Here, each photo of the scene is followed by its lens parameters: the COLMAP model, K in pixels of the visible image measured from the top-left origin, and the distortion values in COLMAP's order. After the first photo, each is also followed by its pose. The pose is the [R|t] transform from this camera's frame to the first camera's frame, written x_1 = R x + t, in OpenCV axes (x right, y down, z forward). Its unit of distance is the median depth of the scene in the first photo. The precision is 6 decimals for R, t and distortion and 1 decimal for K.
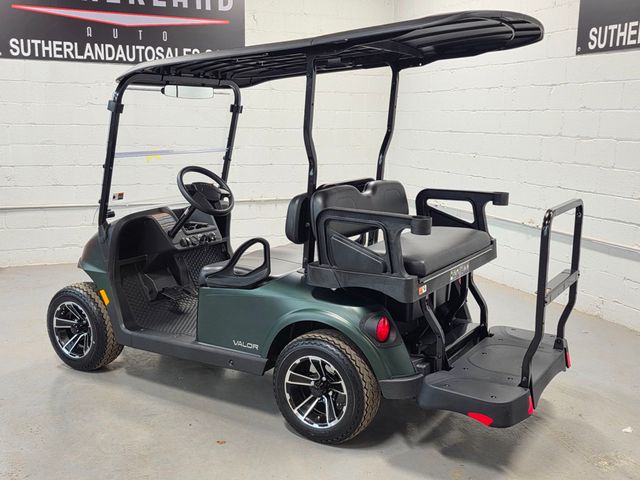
lens RADIAL K [[709.8, 0, 320.0], [0, 709.8, 240.0], [0, 0, 1]] dist [0.072300, 0.000110]
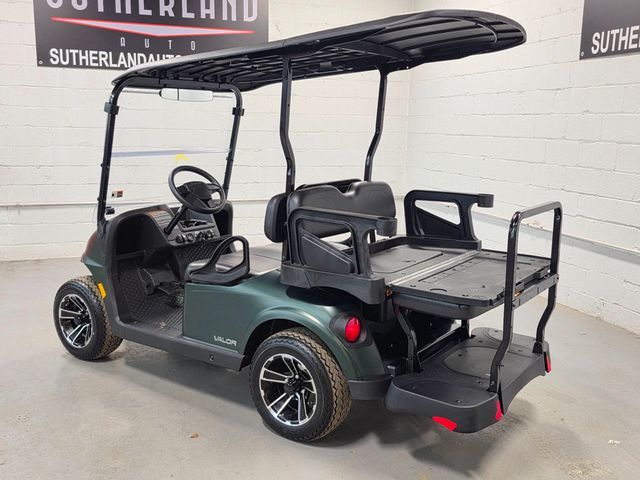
lens RADIAL K [[654.8, 0, 319.2], [0, 654.8, 231.6], [0, 0, 1]] dist [0.064322, 0.002585]
pose [[0.997442, 0.013736, -0.070148, 0.084669], [-0.014248, 0.999875, -0.006814, -0.004242], [0.070046, 0.007796, 0.997513, 0.059752]]
